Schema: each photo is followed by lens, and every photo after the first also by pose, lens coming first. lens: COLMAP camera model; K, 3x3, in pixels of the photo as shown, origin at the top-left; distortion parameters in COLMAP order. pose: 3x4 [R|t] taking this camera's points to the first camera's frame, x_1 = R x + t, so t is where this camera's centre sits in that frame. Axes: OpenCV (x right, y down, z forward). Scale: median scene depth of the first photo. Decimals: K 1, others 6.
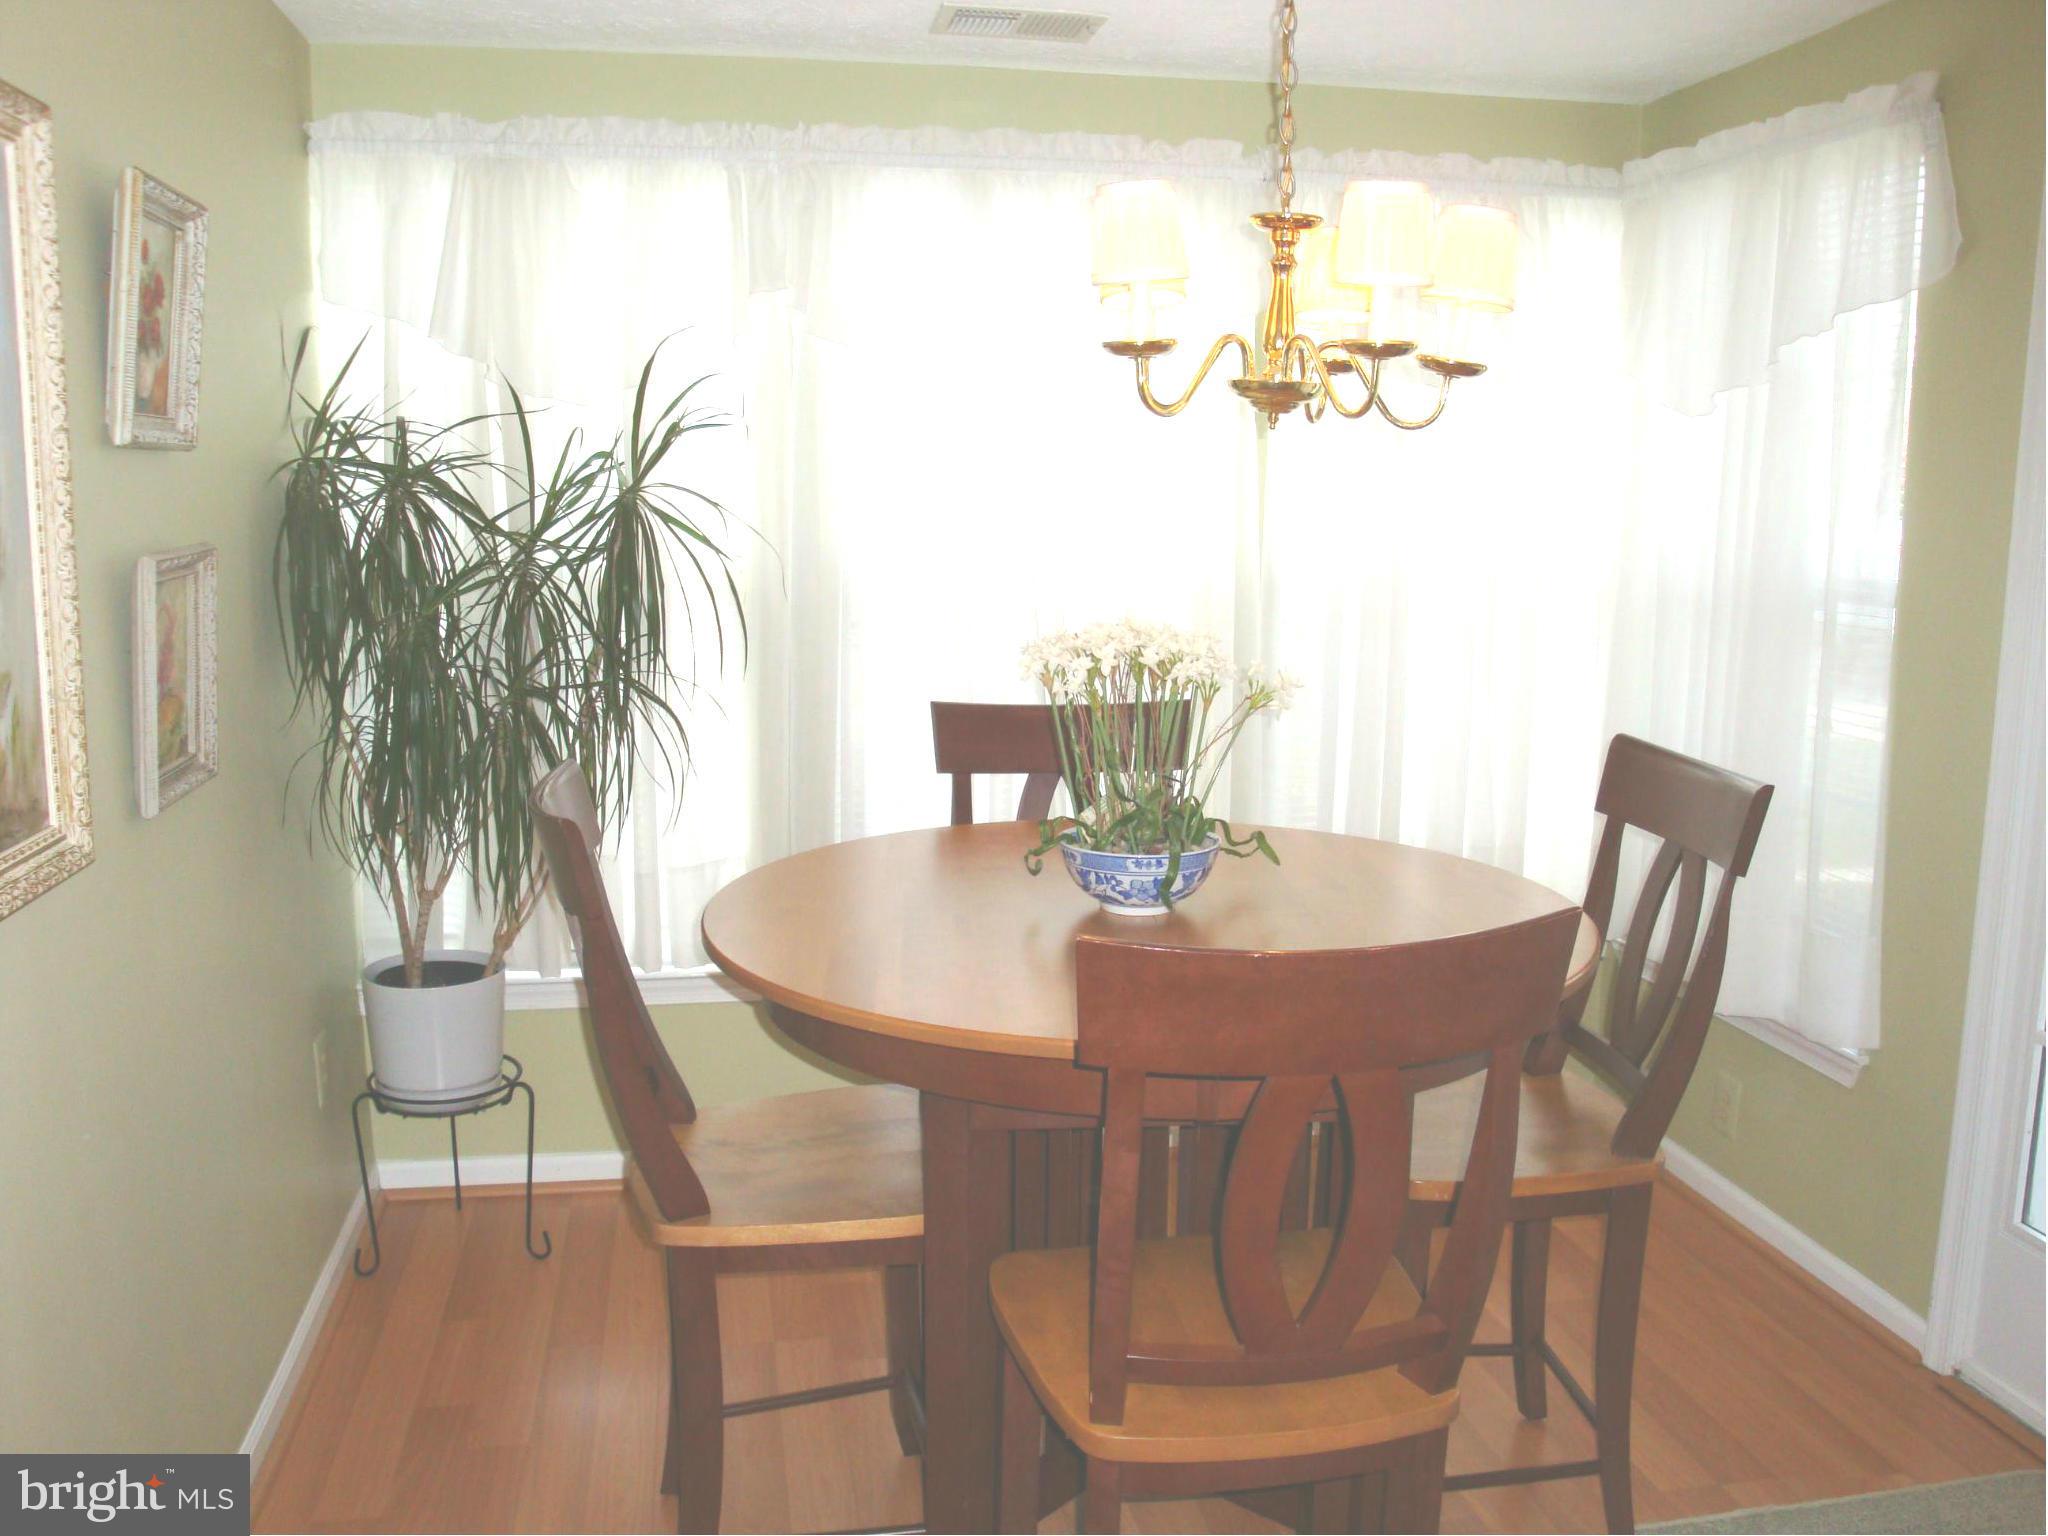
lens RADIAL K [[1697.9, 0, 1006.2], [0, 1697.9, 753.9], [0, 0, 1]] dist [-0.152721, 0.123837]
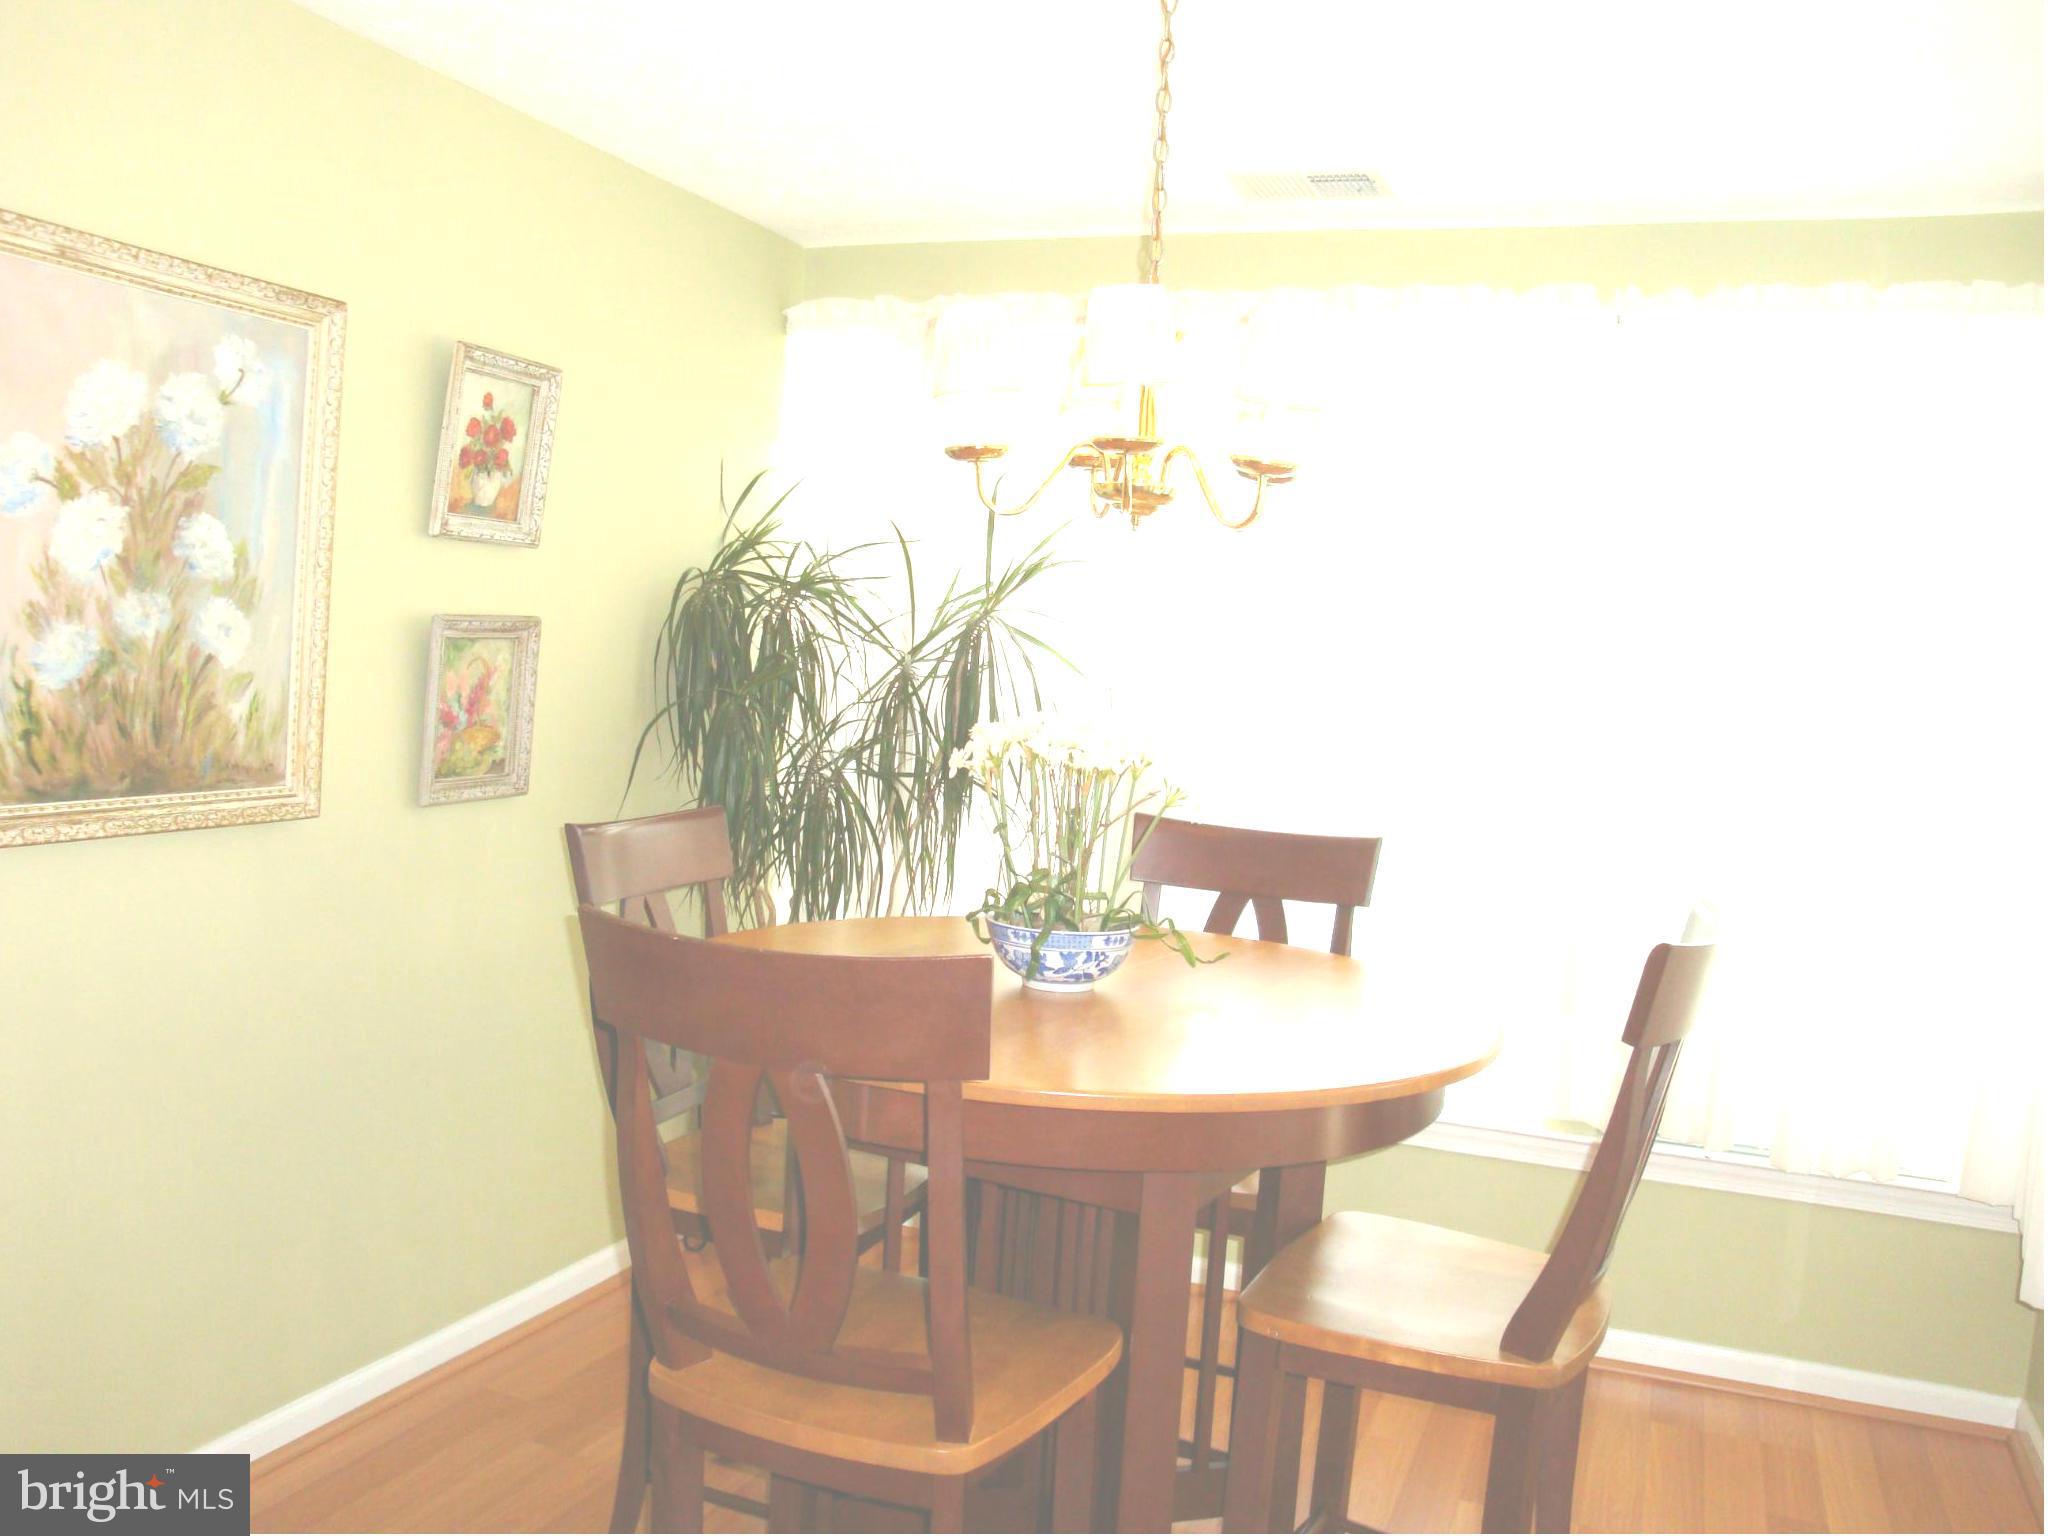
lens RADIAL K [[1697.9, 0, 1010.8], [0, 1697.9, 753.9], [0, 0, 1]] dist [-0.152721, 0.123837]
pose [[0.842323, 0.076583, -0.533504, 0.635240], [-0.137064, 0.987748, -0.074615, 0.032591], [0.521253, 0.135974, 0.842500, 0.083525]]
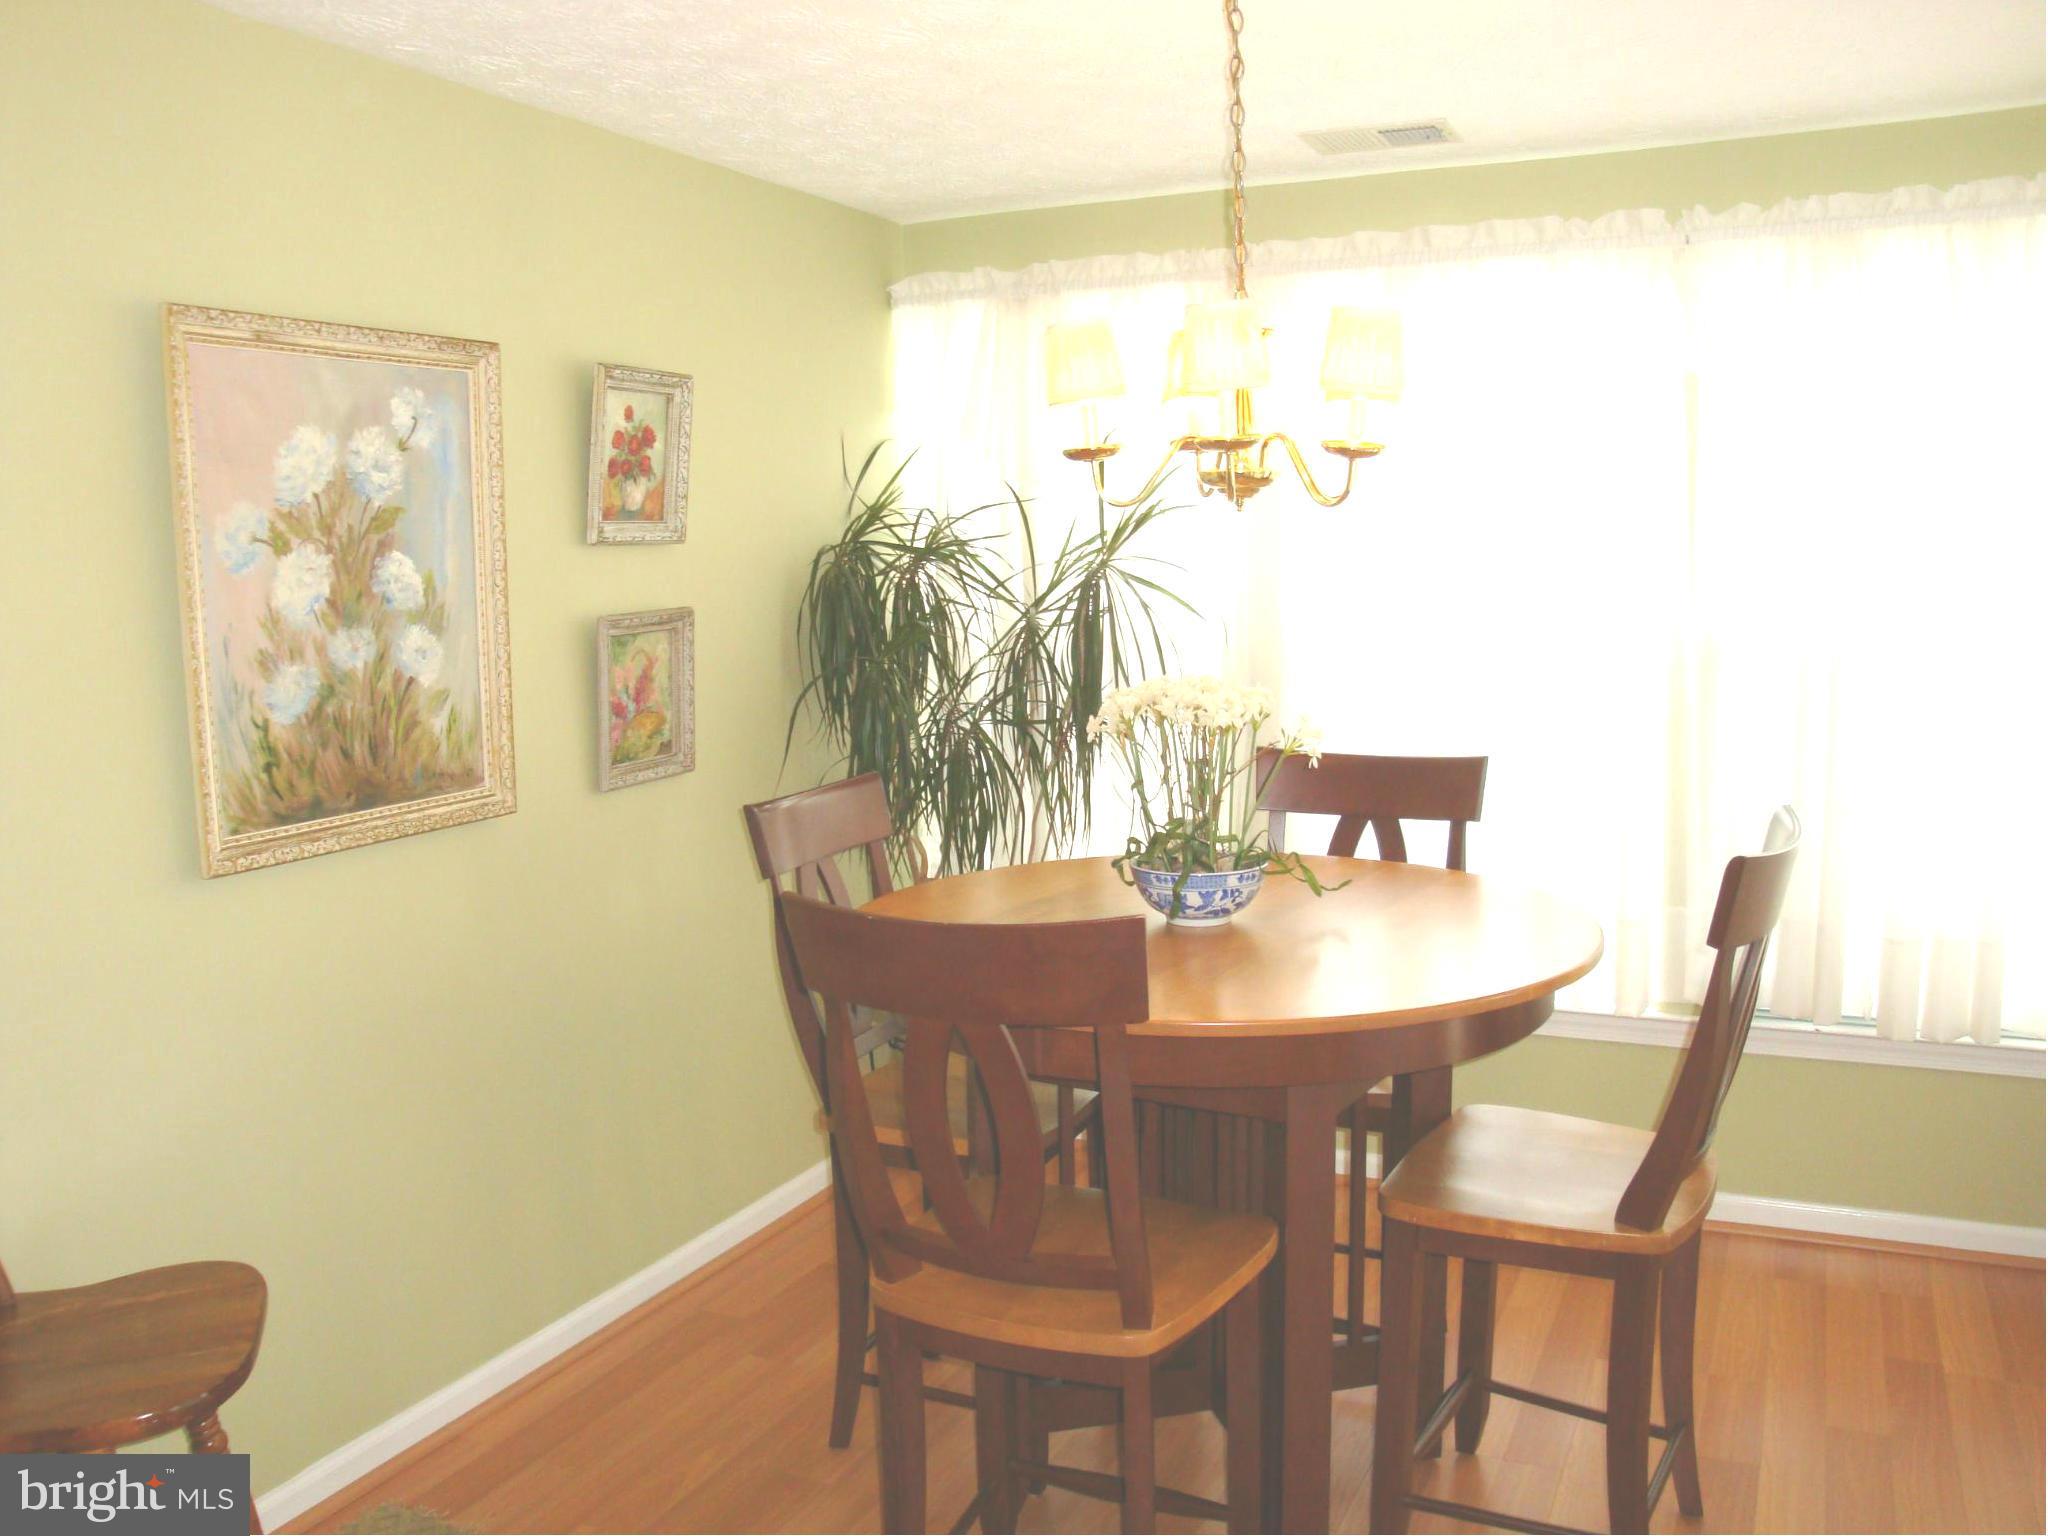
lens RADIAL K [[1697.9, 0, 1030.0], [0, 1697.9, 760.8], [0, 0, 1]] dist [-0.152721, 0.123837]
pose [[0.814263, 0.048079, -0.578501, 0.687908], [-0.065351, 0.997821, -0.009055, -0.001200], [0.576806, 0.045179, 0.815631, -0.025346]]
